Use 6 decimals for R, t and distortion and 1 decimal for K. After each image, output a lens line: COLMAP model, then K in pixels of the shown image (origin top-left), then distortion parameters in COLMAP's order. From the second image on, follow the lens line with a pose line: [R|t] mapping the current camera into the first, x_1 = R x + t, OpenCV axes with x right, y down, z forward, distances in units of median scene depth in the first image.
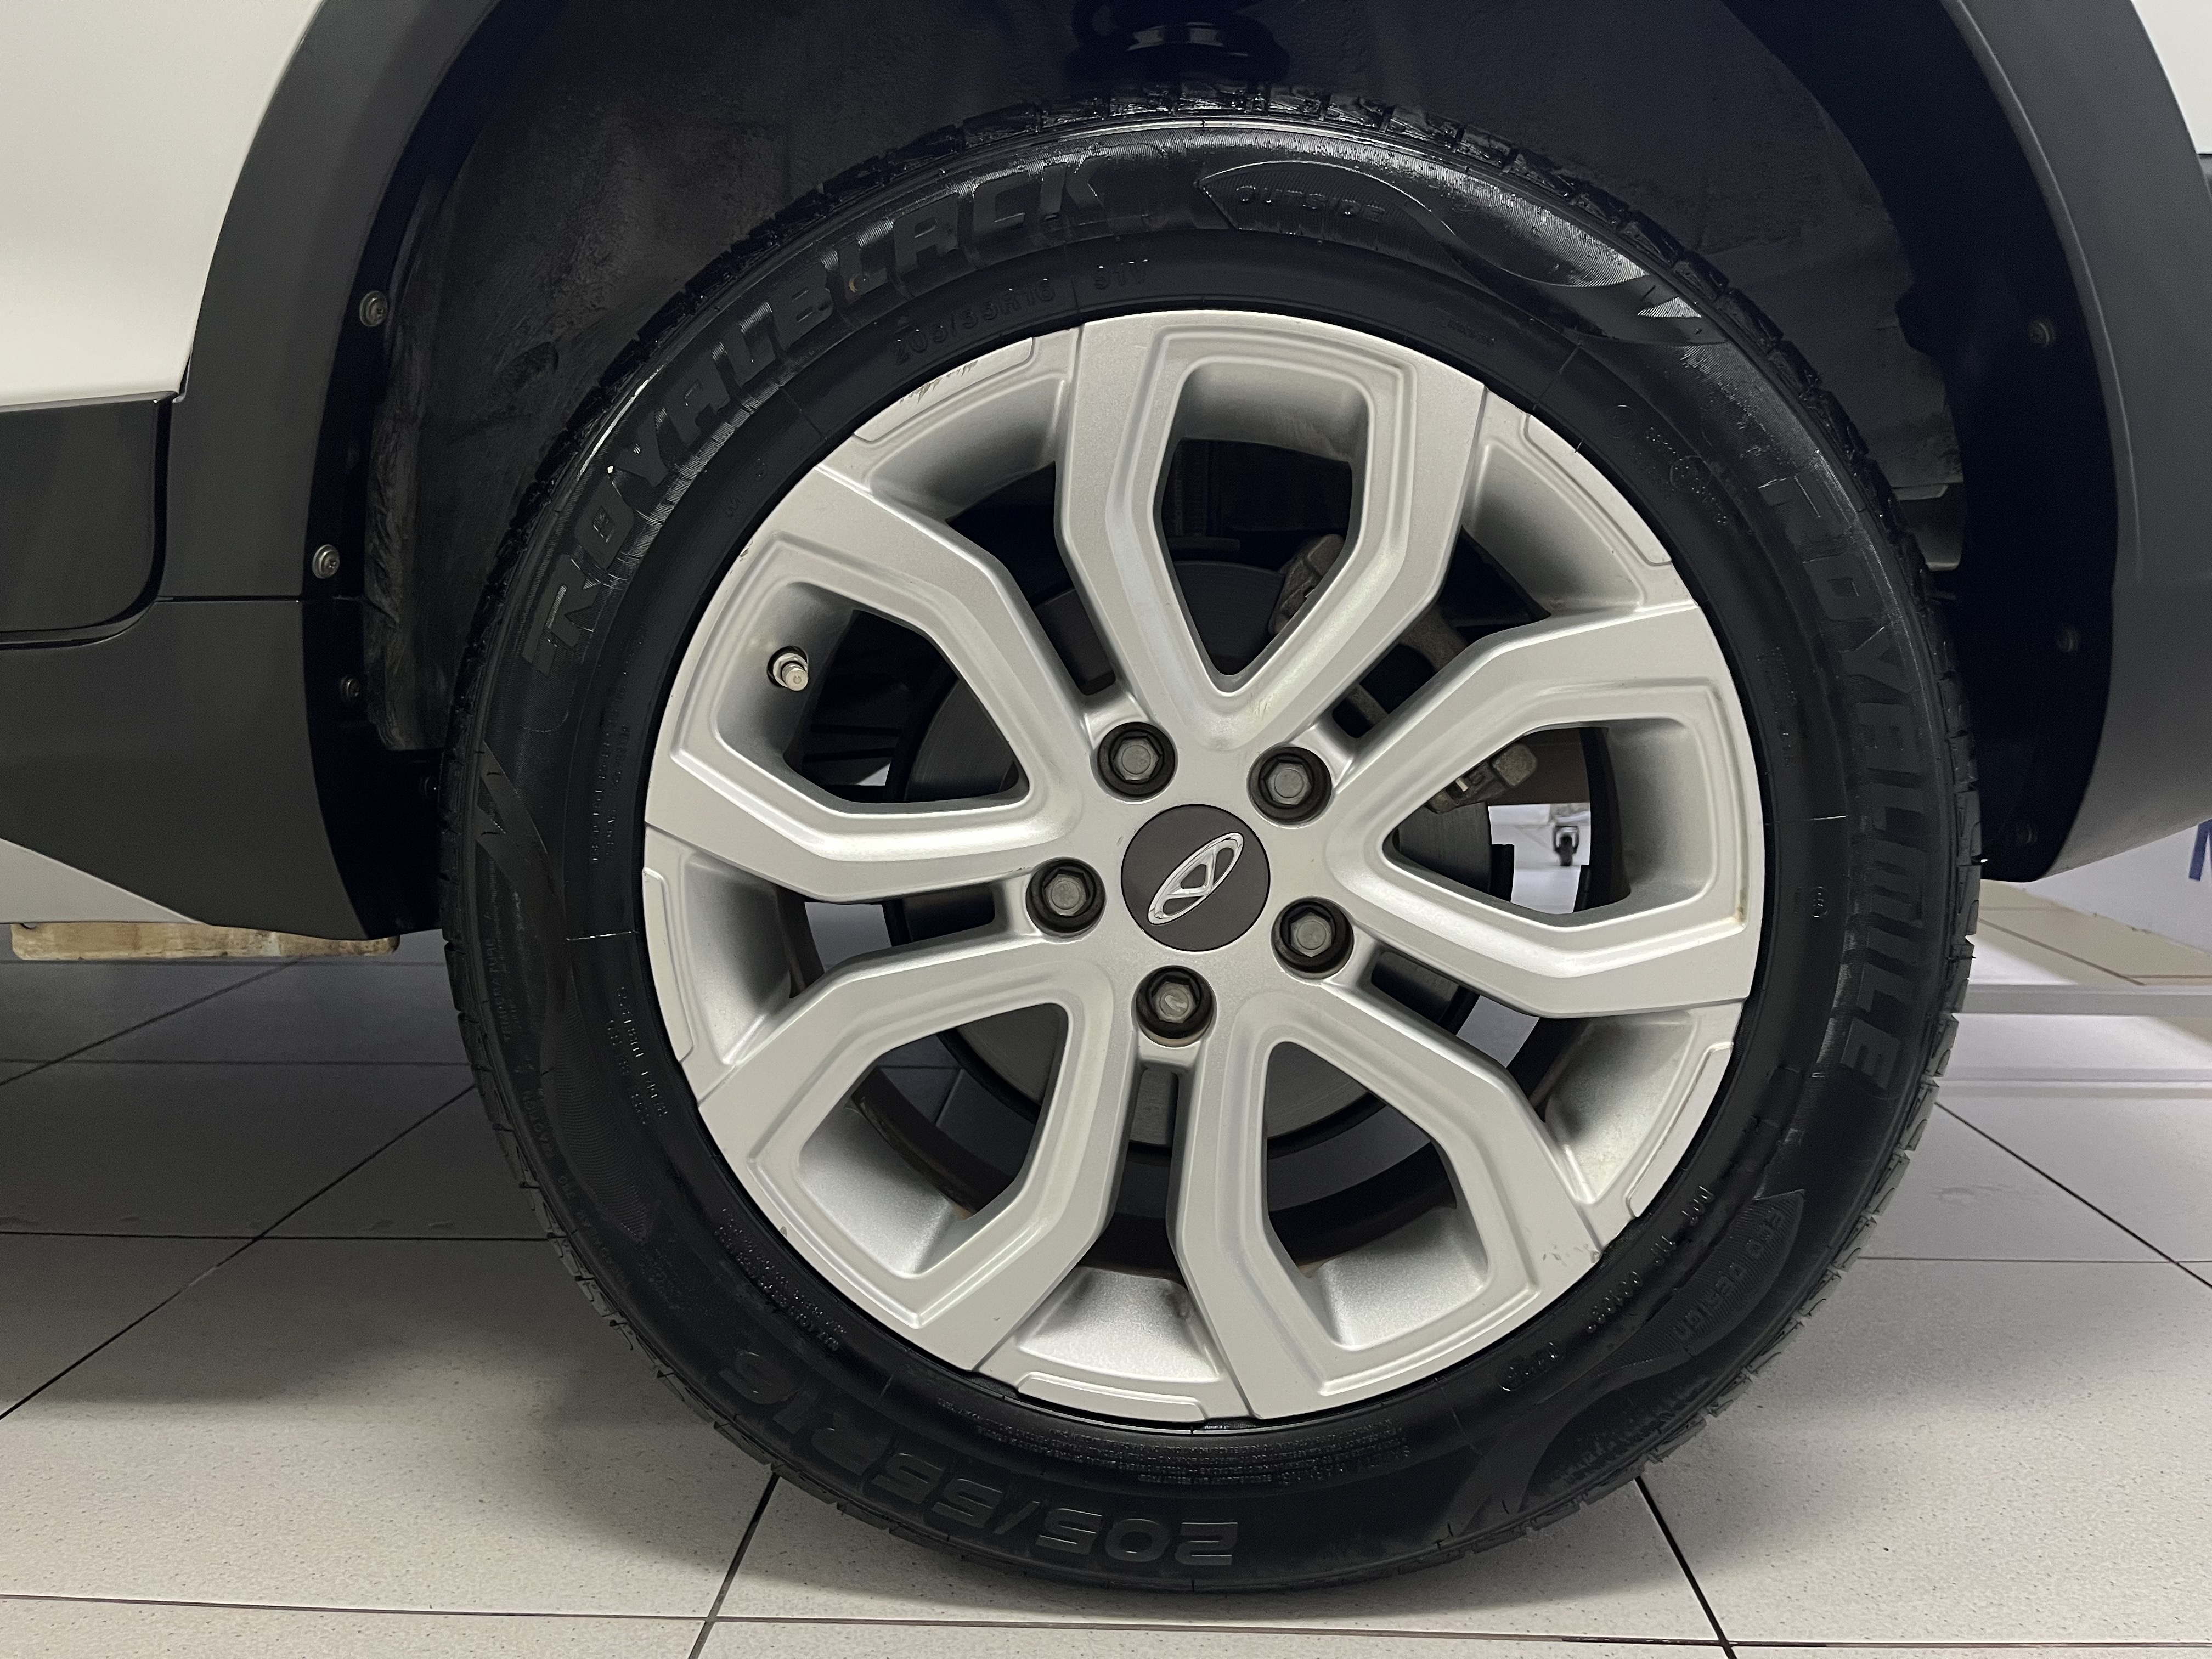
lens RADIAL K [[1676.2, 0, 1104.3], [0, 1676.2, 826.1], [0, 0, 1]] dist [0.055332, -0.063711]
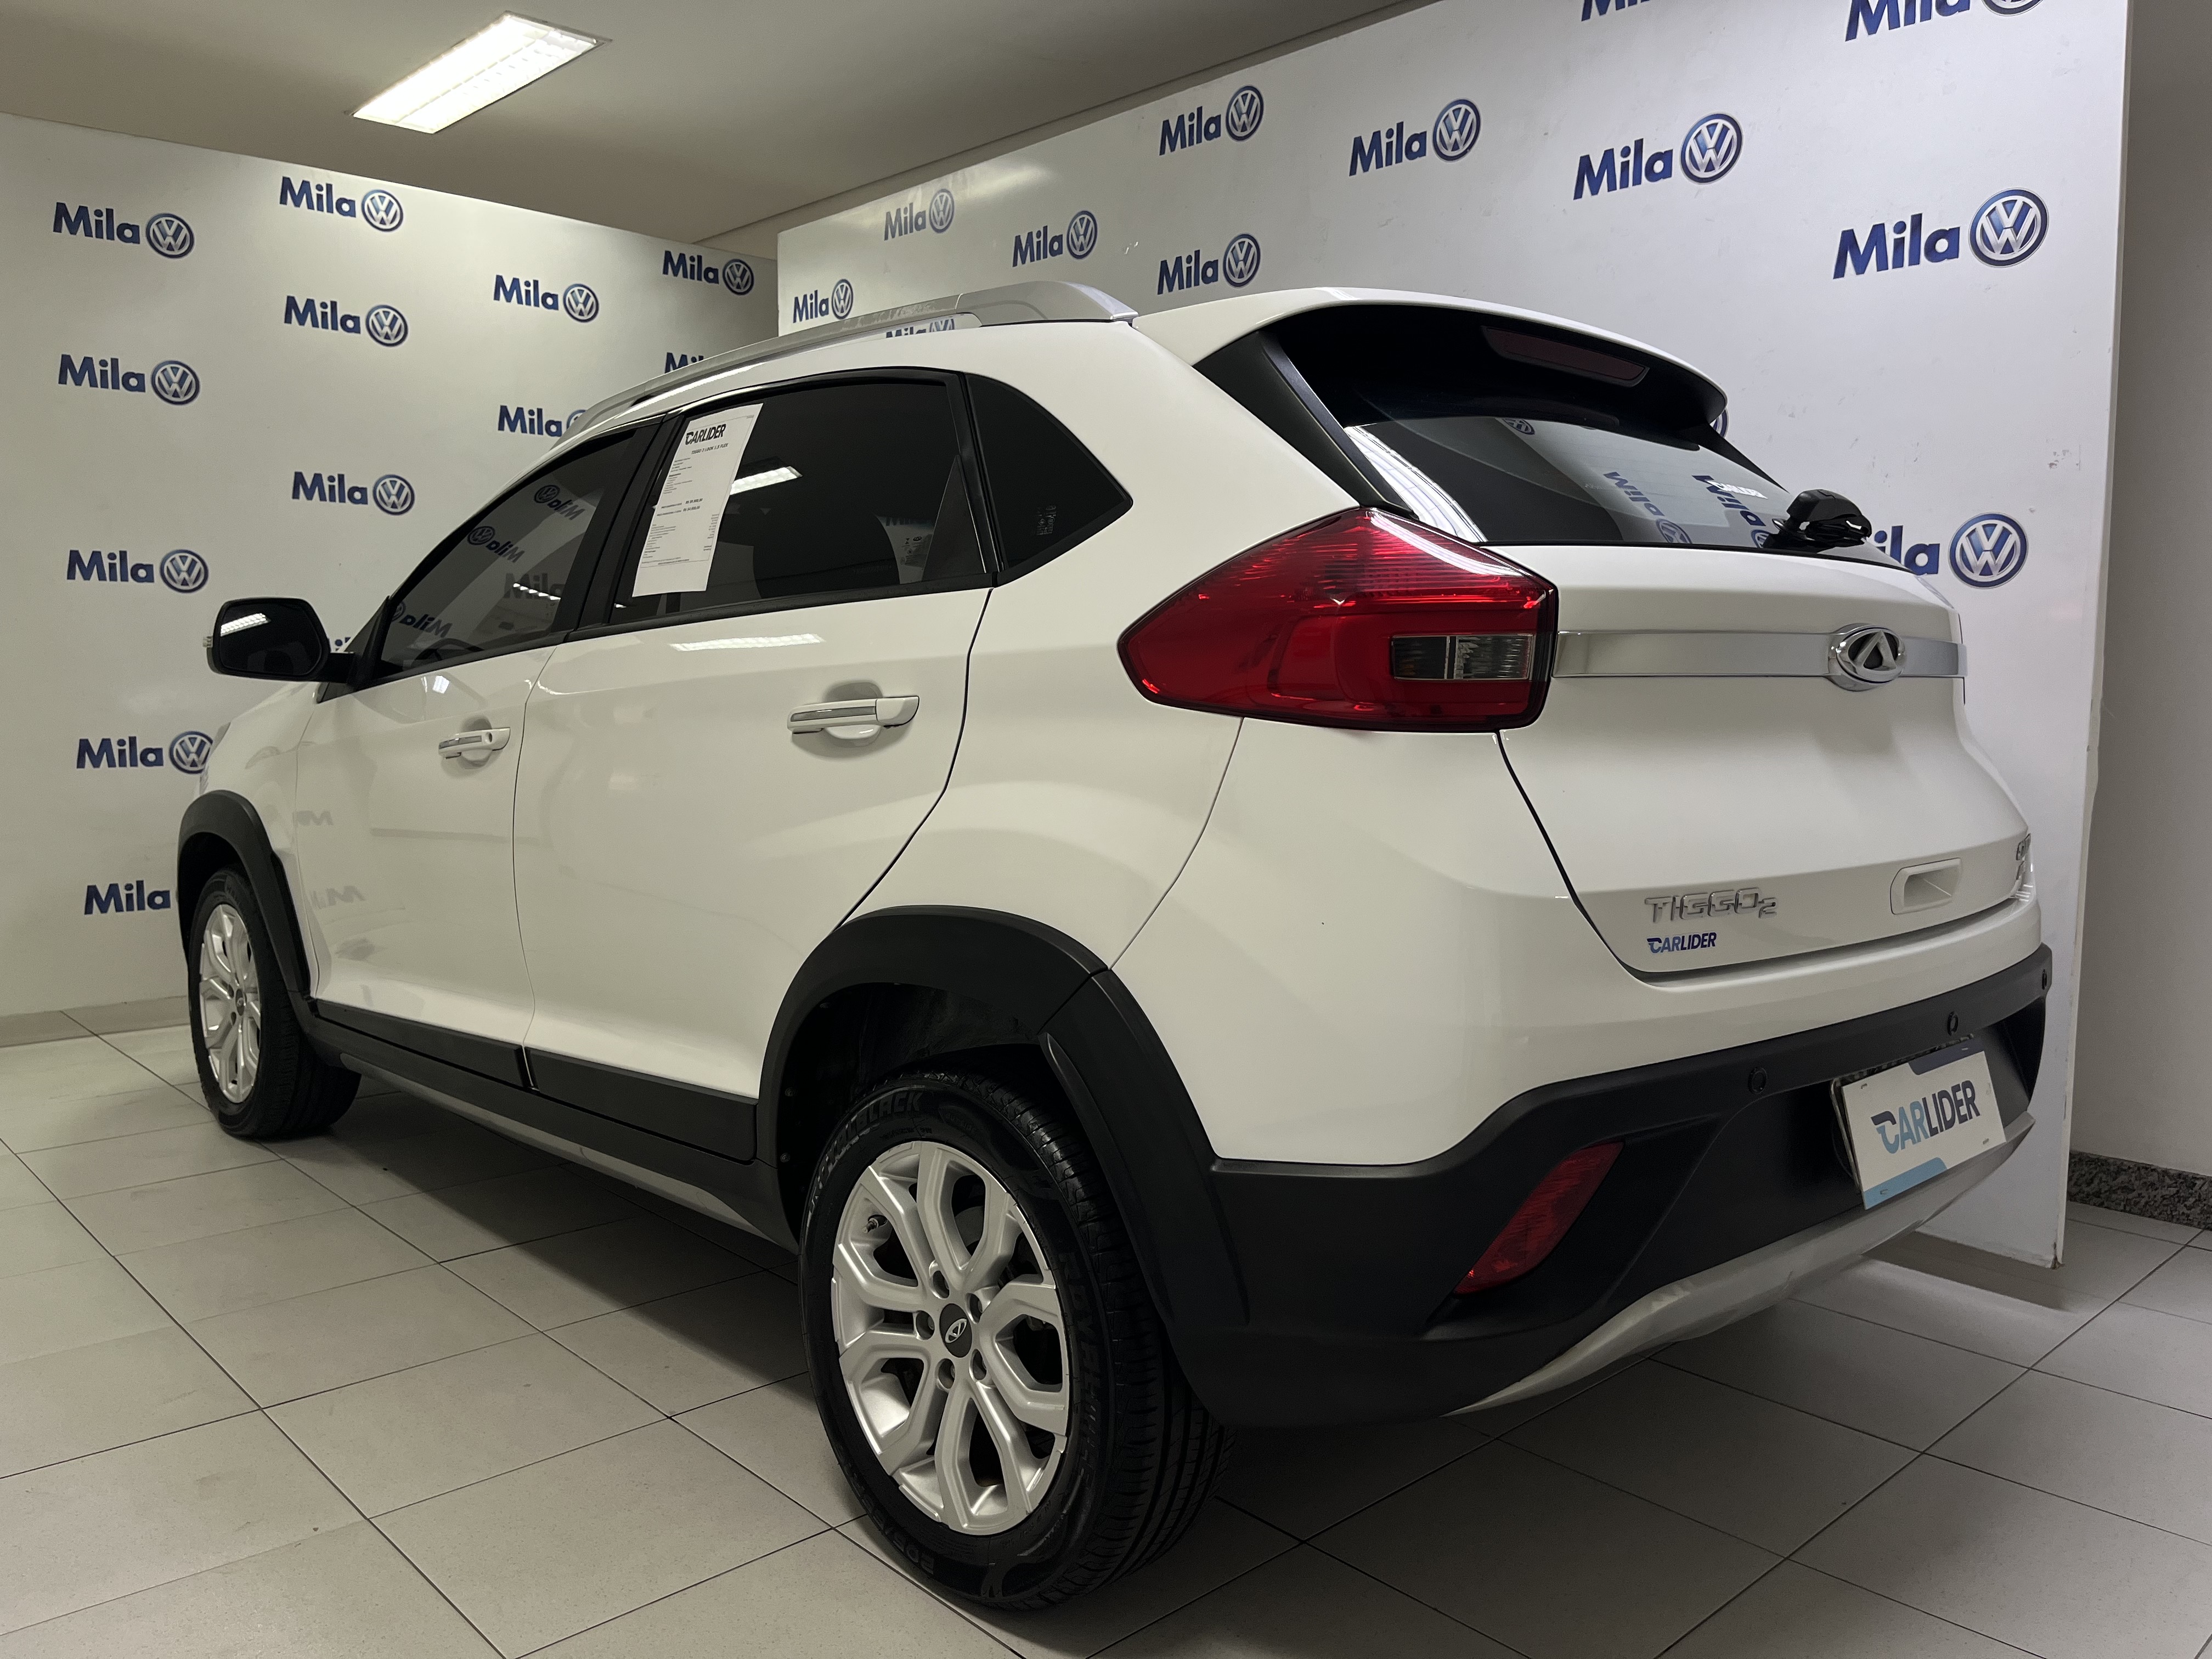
lens RADIAL K [[1676.2, 0, 1097.9], [0, 1676.2, 829.6], [0, 0, 1]] dist [0.055332, -0.063711]
pose [[0.714034, 0.079584, -0.695573, 2.148309], [-0.107165, 0.994234, 0.003745, -0.850806], [0.691860, 0.071867, 0.718446, -0.945367]]
